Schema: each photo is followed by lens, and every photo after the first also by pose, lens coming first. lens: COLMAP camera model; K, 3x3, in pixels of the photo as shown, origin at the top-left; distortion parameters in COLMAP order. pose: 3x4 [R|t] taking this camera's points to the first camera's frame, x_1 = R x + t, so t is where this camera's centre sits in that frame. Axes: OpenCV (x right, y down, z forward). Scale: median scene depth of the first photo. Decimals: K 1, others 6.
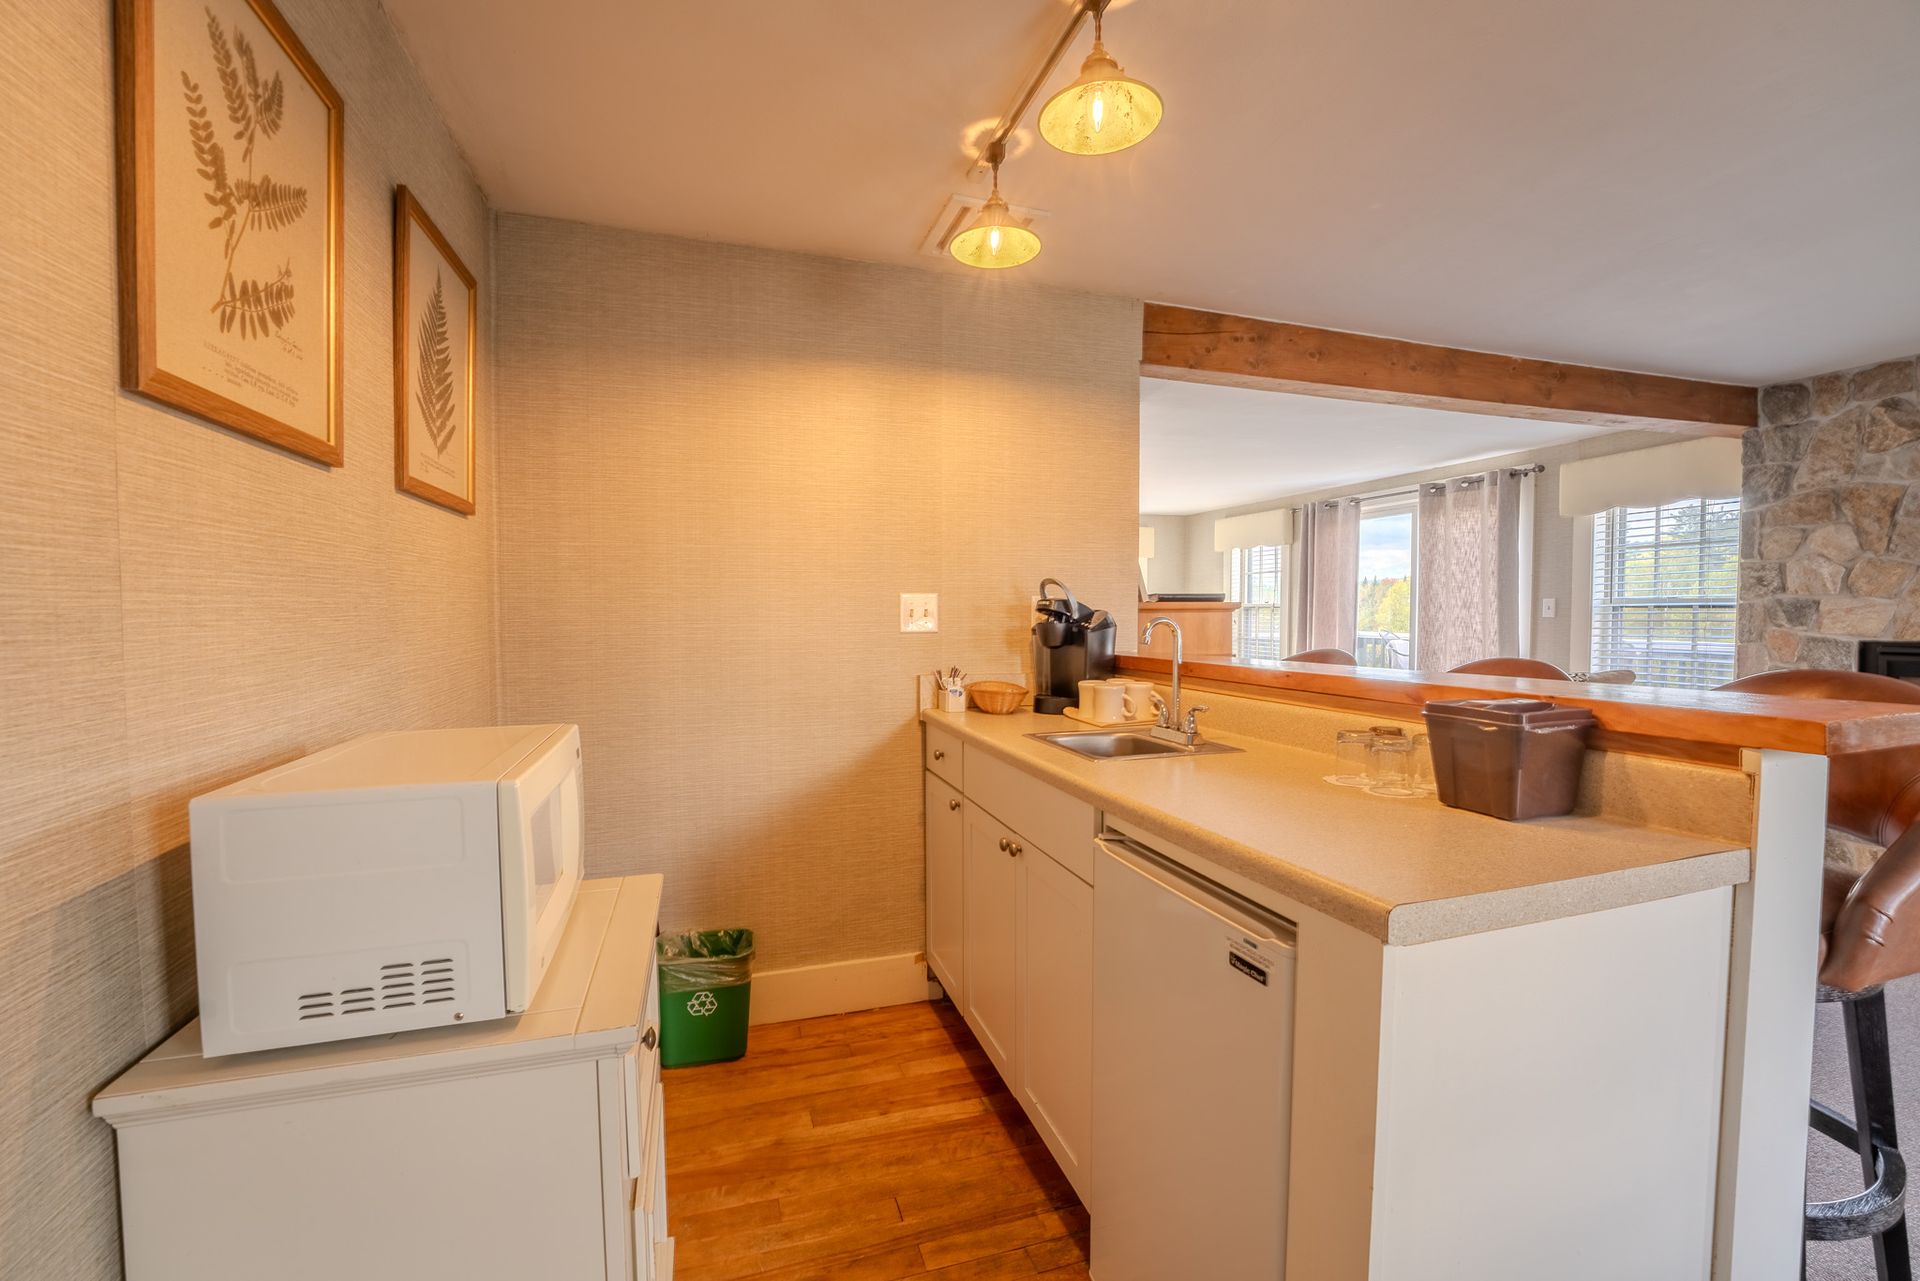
lens RADIAL K [[787.3, 0, 950.8], [0, 787.3, 635.2], [0, 0, 1]] dist [-0.027896, 0.003583]
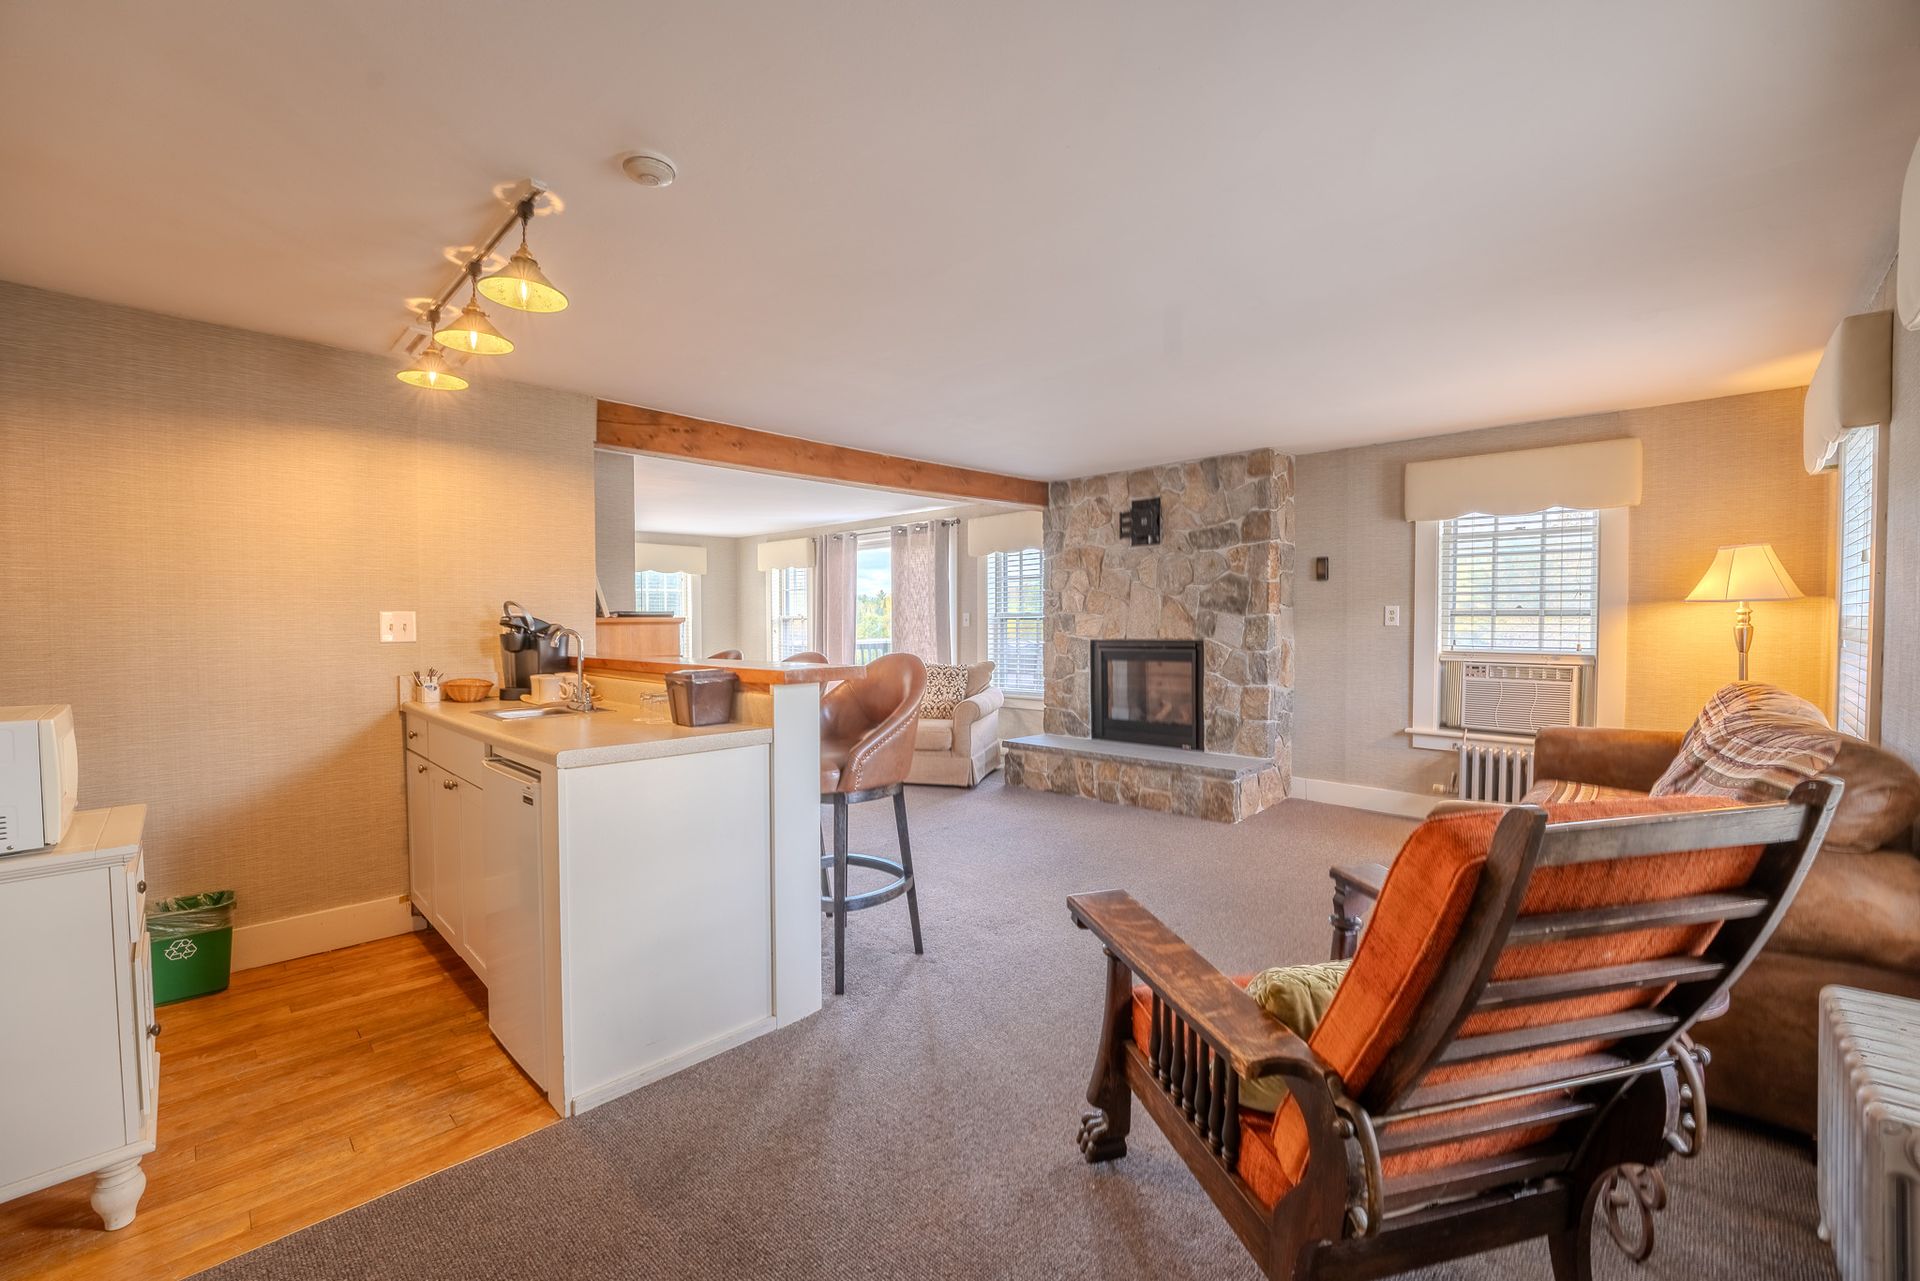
lens RADIAL K [[787.3, 0, 956.2], [0, 787.3, 638.3], [0, 0, 1]] dist [-0.027896, 0.003583]
pose [[0.882341, -0.012609, 0.470442, 0.166823], [0.017106, 0.999840, -0.005286, 0.012216], [-0.470300, 0.012712, 0.882415, -0.542465]]
